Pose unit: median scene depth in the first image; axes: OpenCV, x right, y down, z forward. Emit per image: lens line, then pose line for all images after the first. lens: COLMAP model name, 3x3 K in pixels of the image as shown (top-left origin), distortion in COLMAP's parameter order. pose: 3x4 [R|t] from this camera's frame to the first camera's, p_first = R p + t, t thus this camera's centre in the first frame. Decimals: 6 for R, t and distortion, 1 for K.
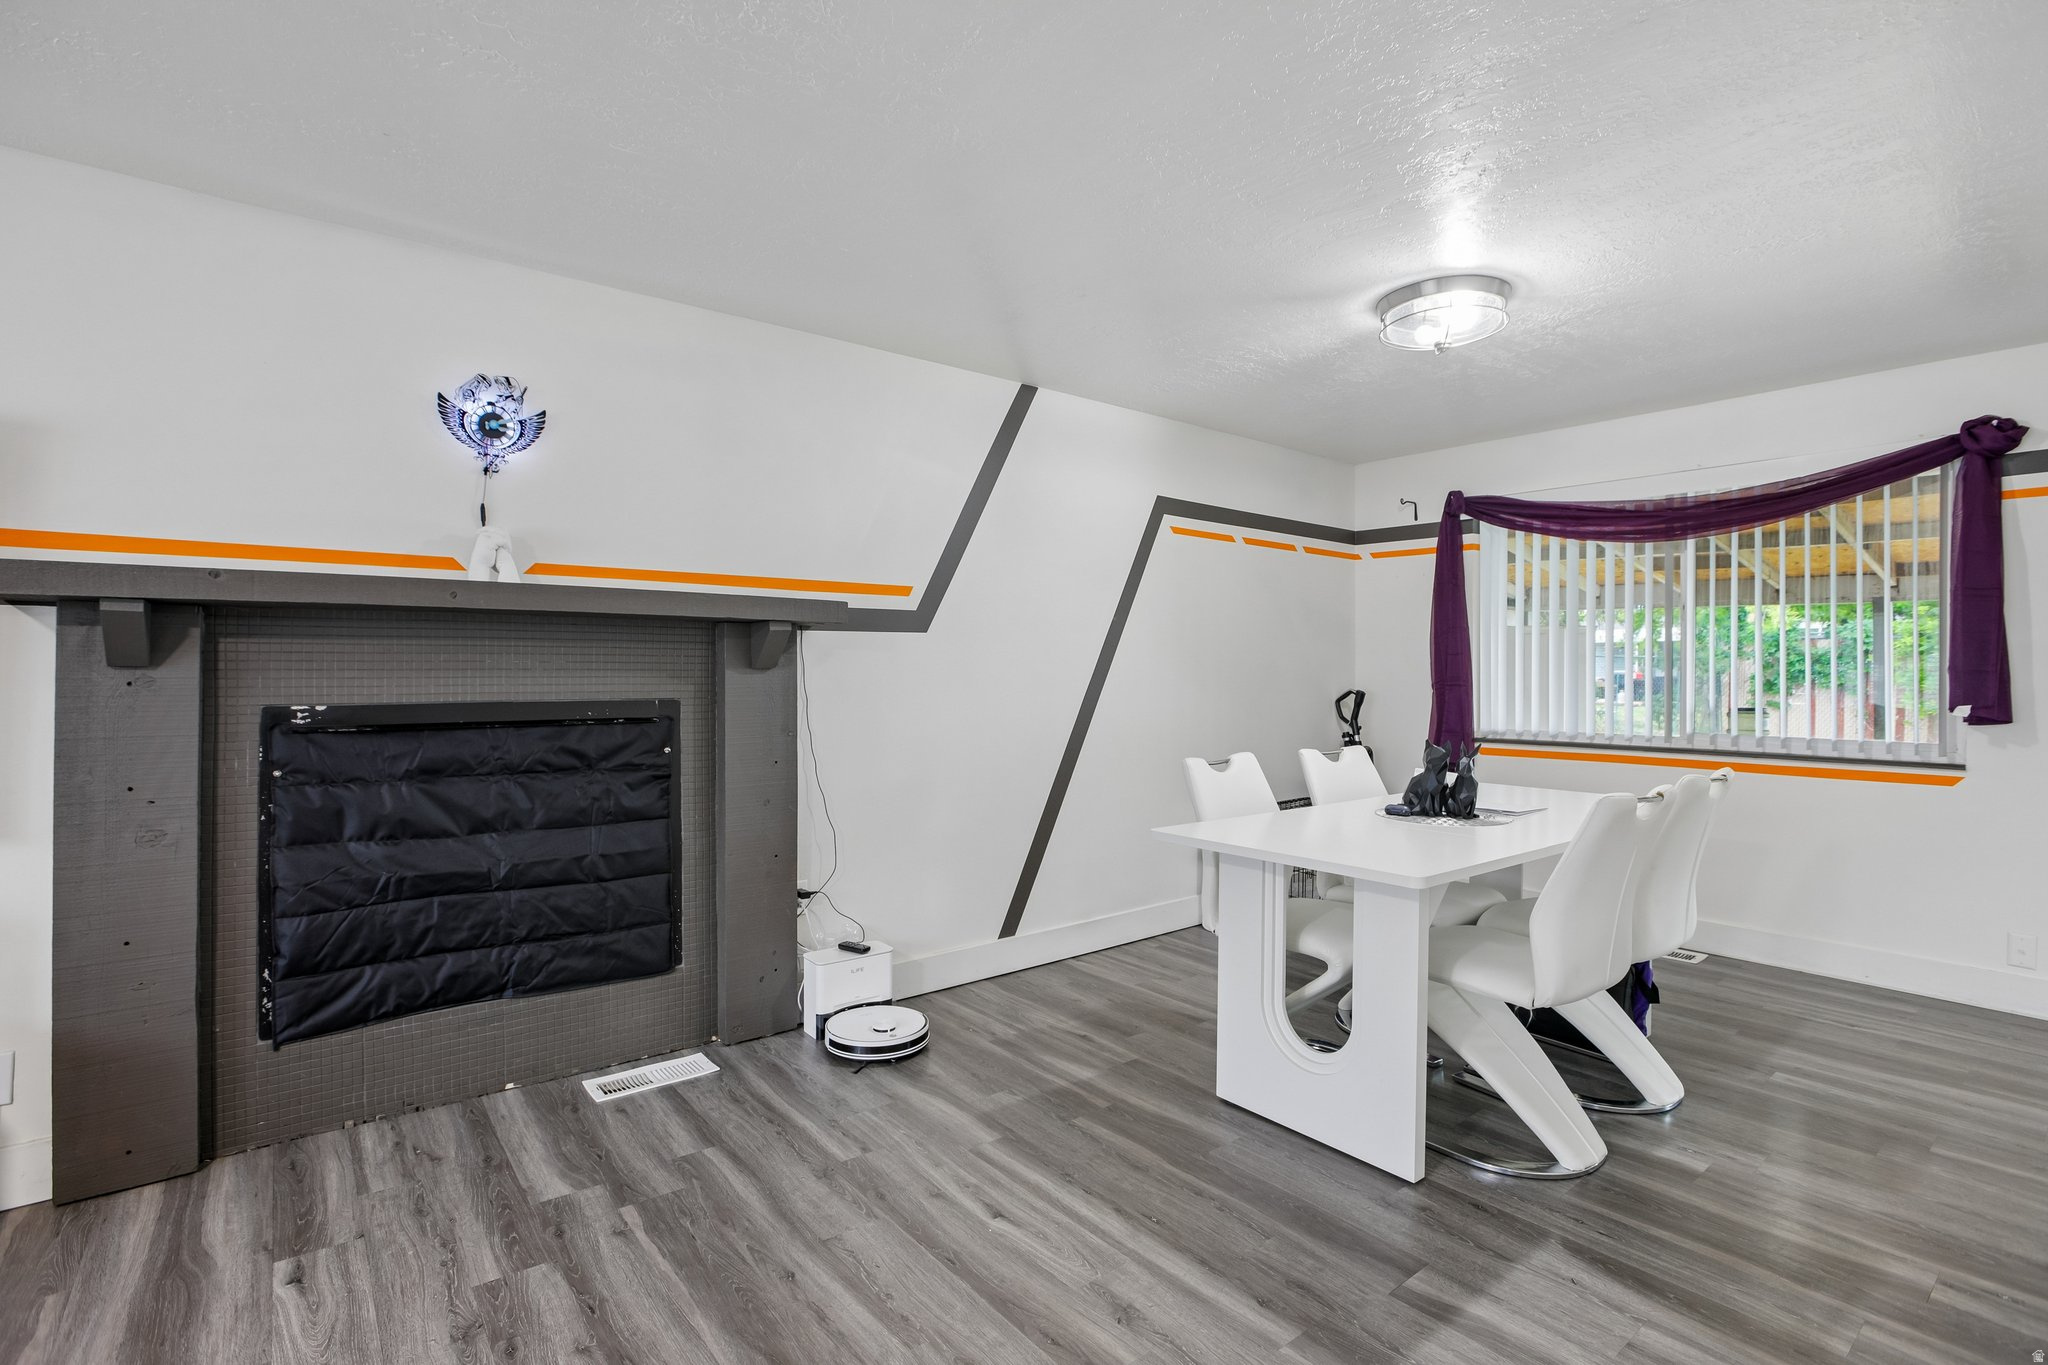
lens RADIAL K [[937.1, 0, 1019.6], [0, 937.1, 678.6], [0, 0, 1]] dist [-0.060644, 0.016462]
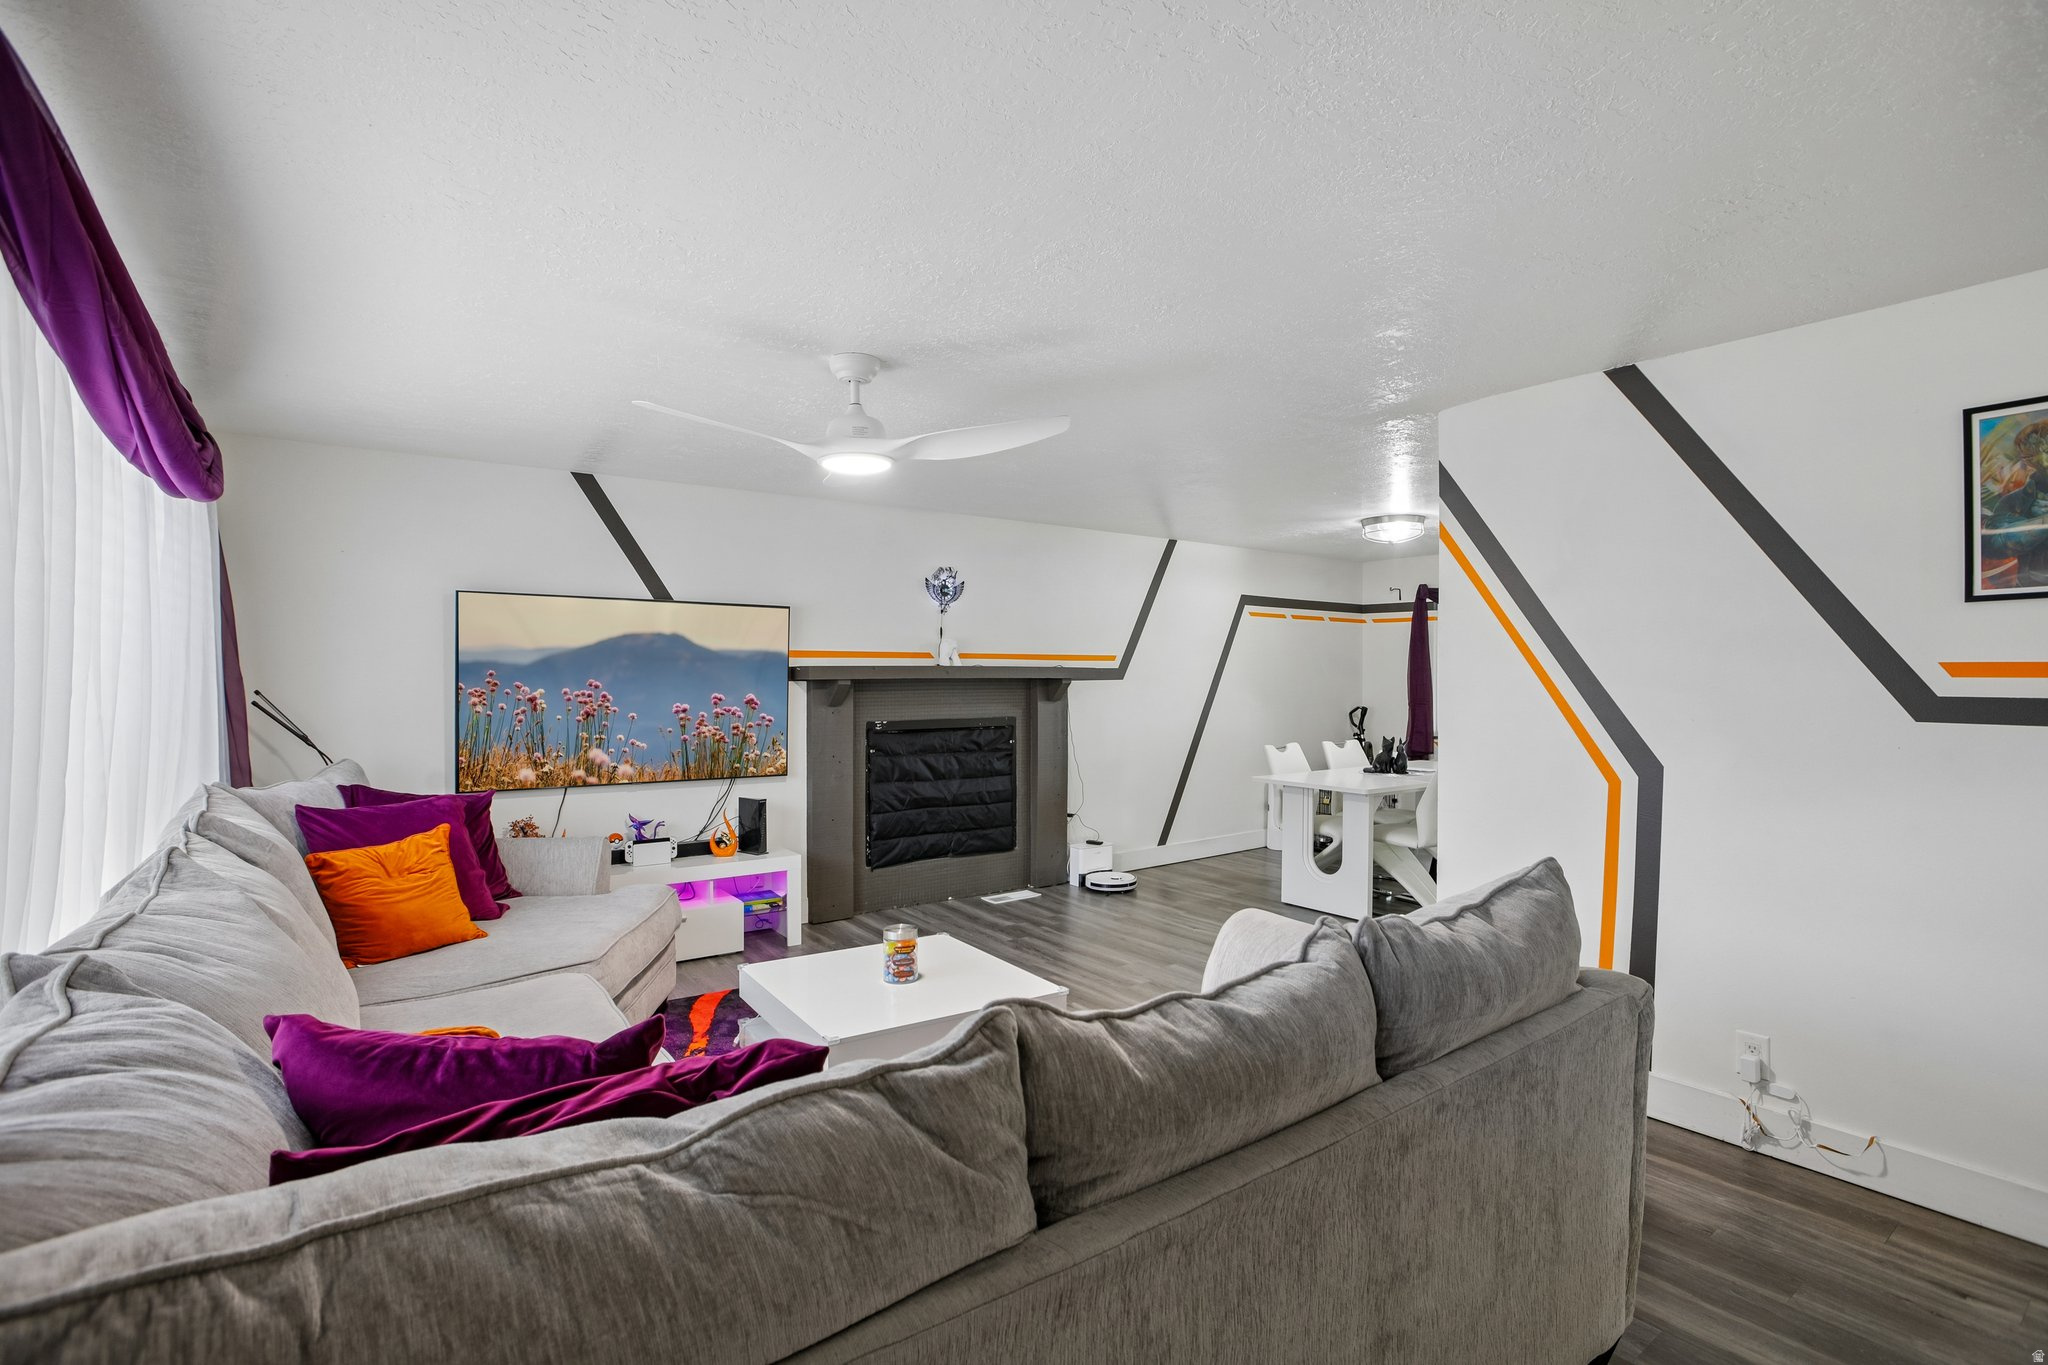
lens RADIAL K [[937.1, 0, 1019.6], [0, 937.1, 678.6], [0, 0, 1]] dist [-0.060644, 0.016462]
pose [[0.999163, -0.002108, -0.040863, -0.281269], [0.002046, 0.999997, -0.001573, -0.059577], [0.040866, 0.001488, 0.999164, -1.083876]]
